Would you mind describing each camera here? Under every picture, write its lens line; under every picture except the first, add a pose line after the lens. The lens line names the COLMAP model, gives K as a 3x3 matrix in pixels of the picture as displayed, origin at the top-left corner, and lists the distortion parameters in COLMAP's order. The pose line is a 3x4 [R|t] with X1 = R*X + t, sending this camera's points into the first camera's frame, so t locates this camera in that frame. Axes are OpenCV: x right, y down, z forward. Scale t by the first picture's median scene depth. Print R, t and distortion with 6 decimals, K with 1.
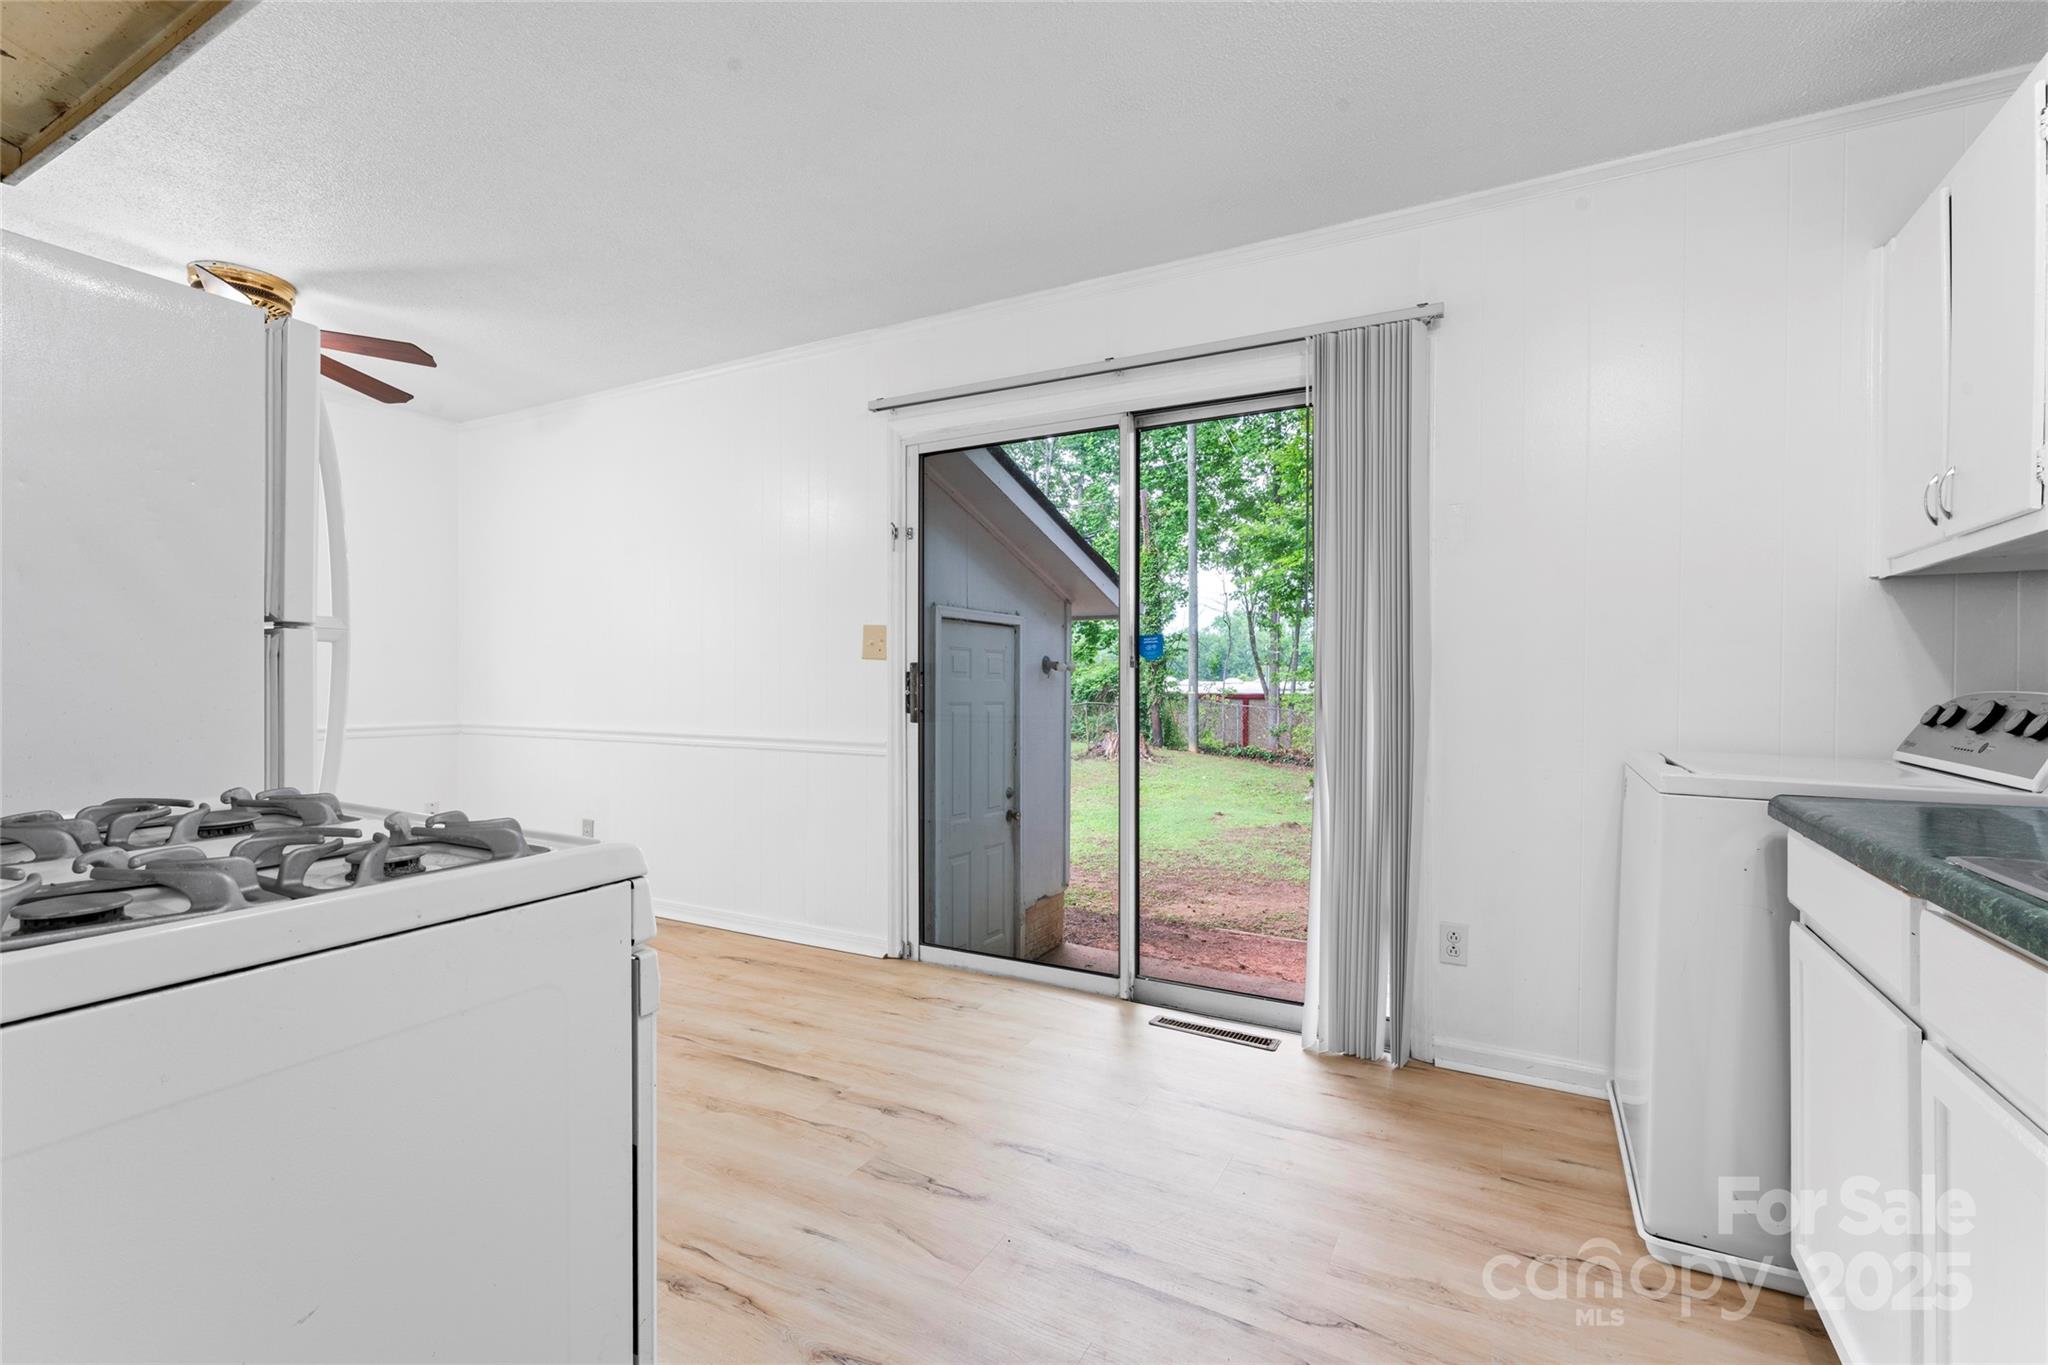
lens RADIAL K [[915.3, 0, 1018.1], [0, 915.3, 681.6], [0, 0, 1]] dist [-0.003414, 0.000096]
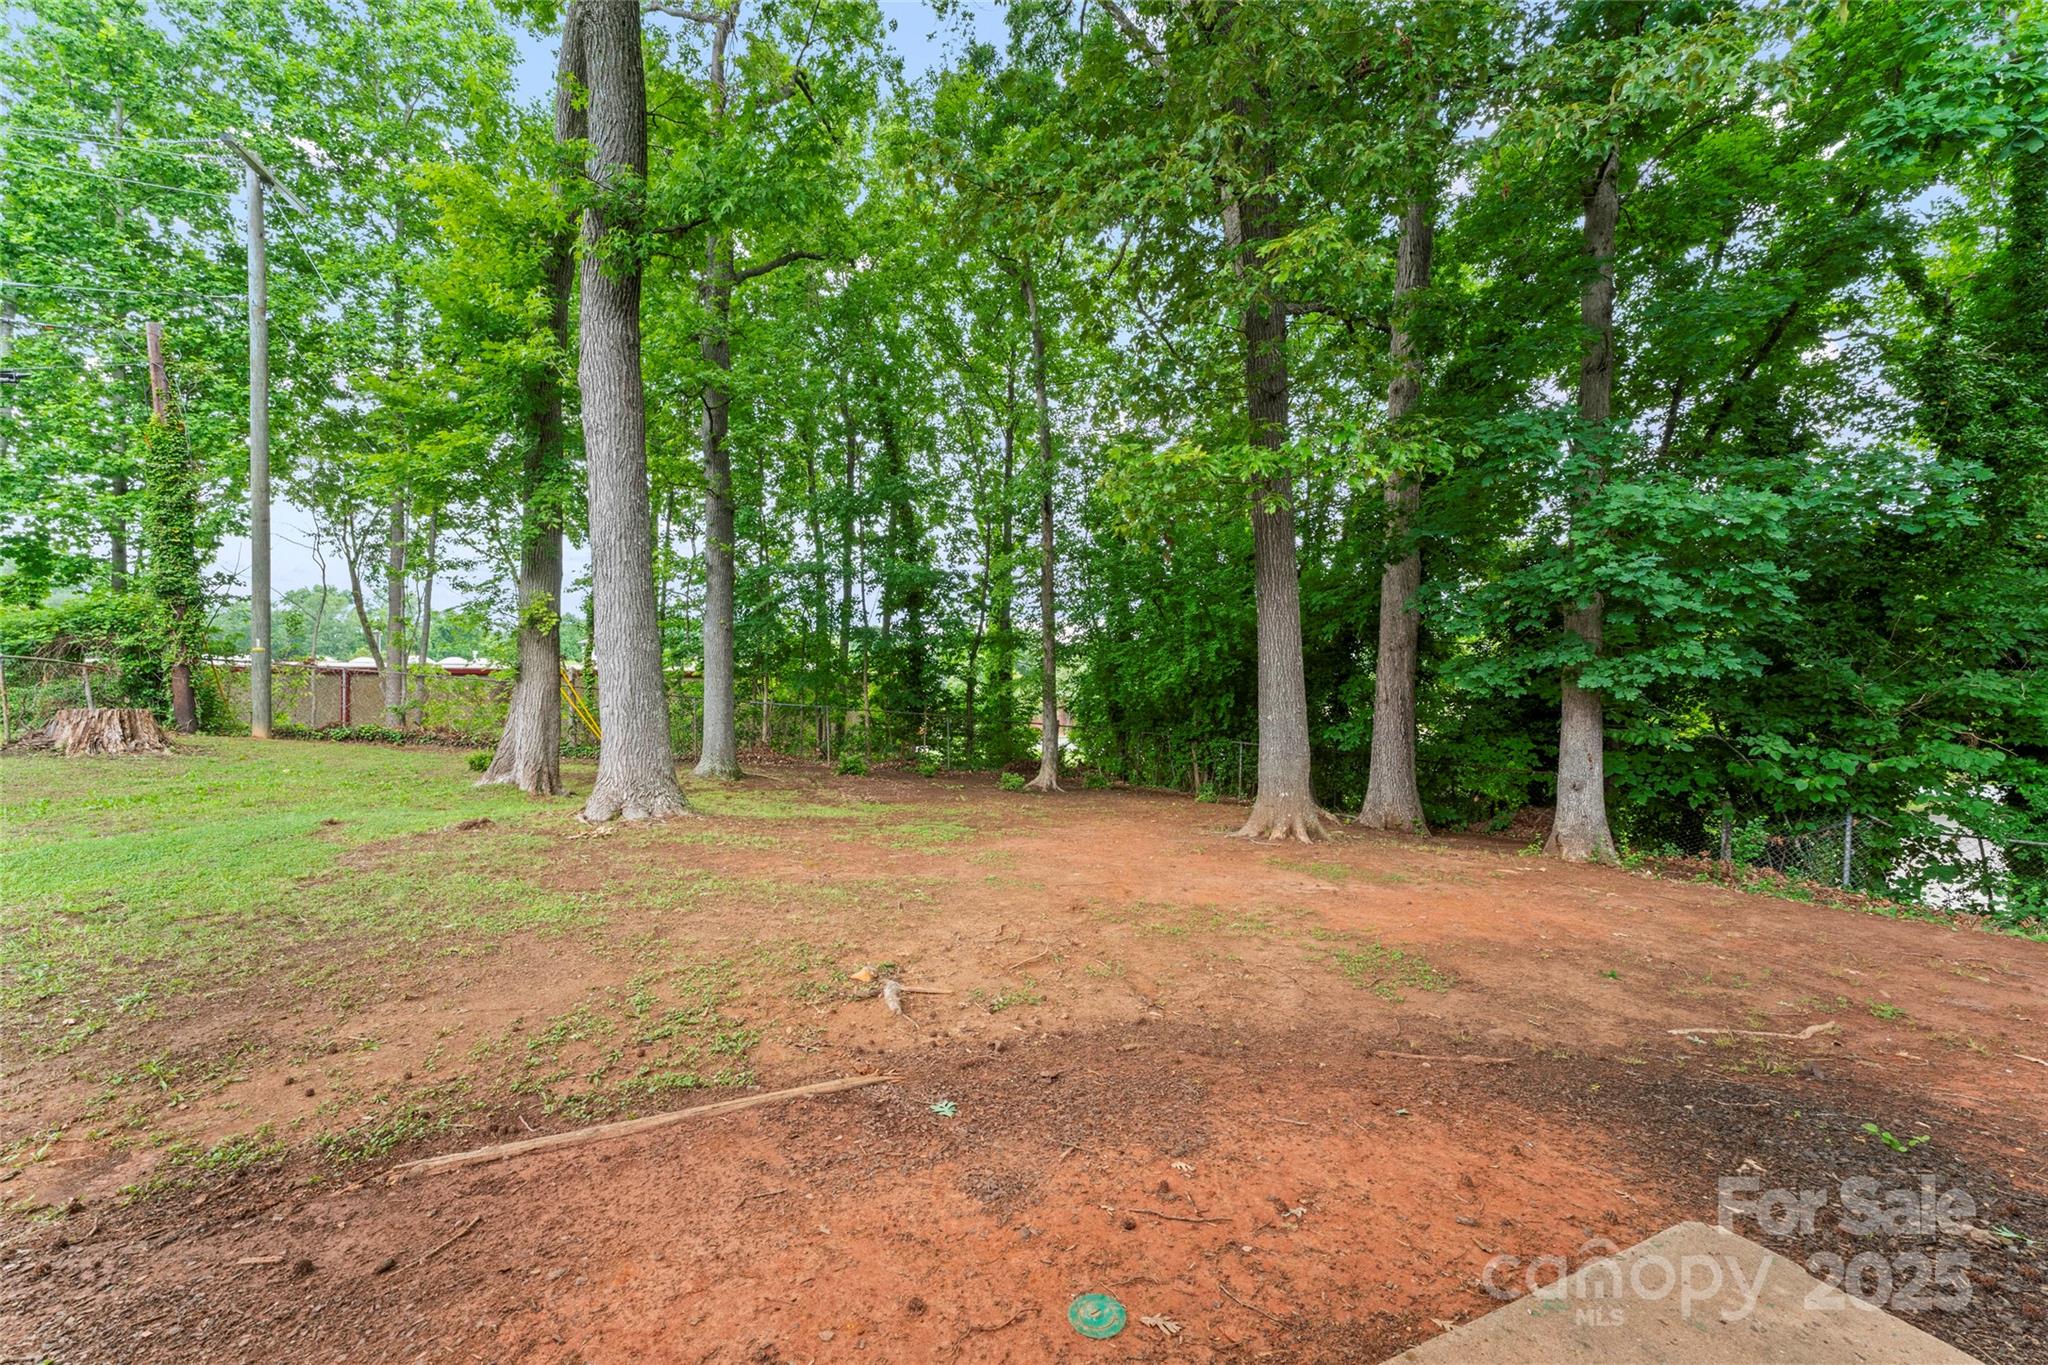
lens RADIAL K [[821.9, 0, 1025.1], [0, 821.9, 684.8], [0, 0, 1]] dist [0.000865, -0.000070]
pose [[0.587009, -0.010869, 0.809507, 0.029864], [-0.003234, 0.999870, 0.015771, 0.025229], [-0.809574, -0.011875, 0.586898, 0.179712]]
